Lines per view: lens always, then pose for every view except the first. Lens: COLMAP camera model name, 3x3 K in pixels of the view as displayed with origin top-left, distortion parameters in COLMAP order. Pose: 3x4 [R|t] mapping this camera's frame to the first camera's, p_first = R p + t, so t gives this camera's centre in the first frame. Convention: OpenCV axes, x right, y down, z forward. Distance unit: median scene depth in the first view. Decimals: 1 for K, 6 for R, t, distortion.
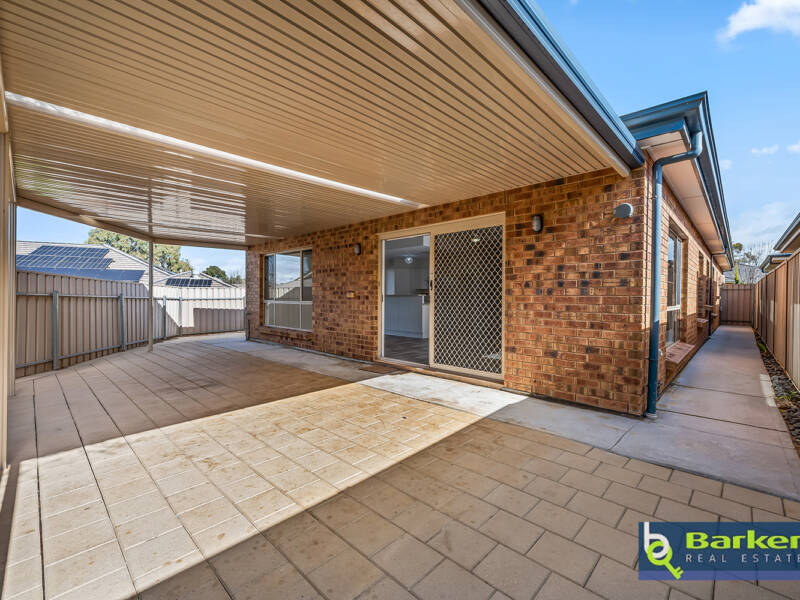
lens RADIAL K [[360.4, 0, 399.5], [0, 360.4, 297.8], [0, 0, 1]] dist [0.002779, -0.000100]
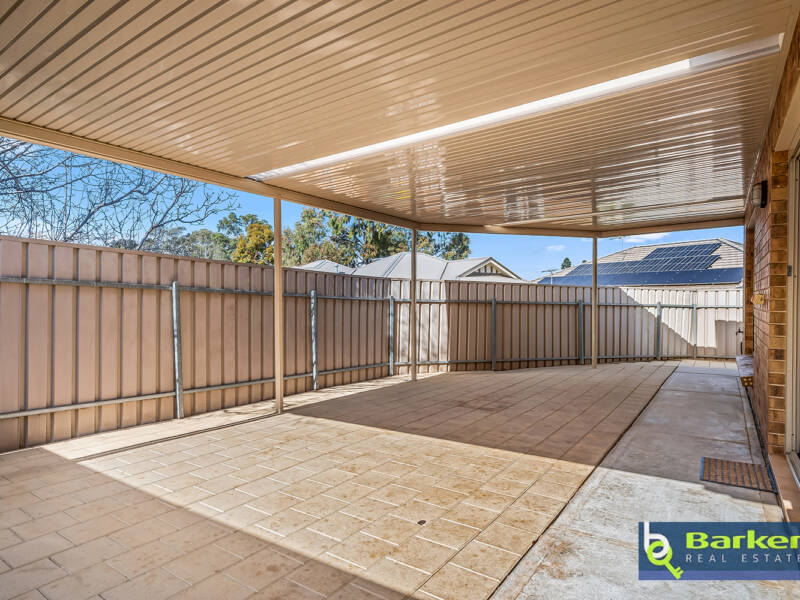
lens RADIAL K [[478.1, 0, 397.6], [0, 478.1, 302.1], [0, 0, 1]] dist [-0.004703, -0.000480]
pose [[0.153077, -0.002102, -0.988212, 0.699240], [-0.004770, 0.999985, -0.002866, -0.000488], [0.988203, 0.005152, 0.153064, 0.820284]]
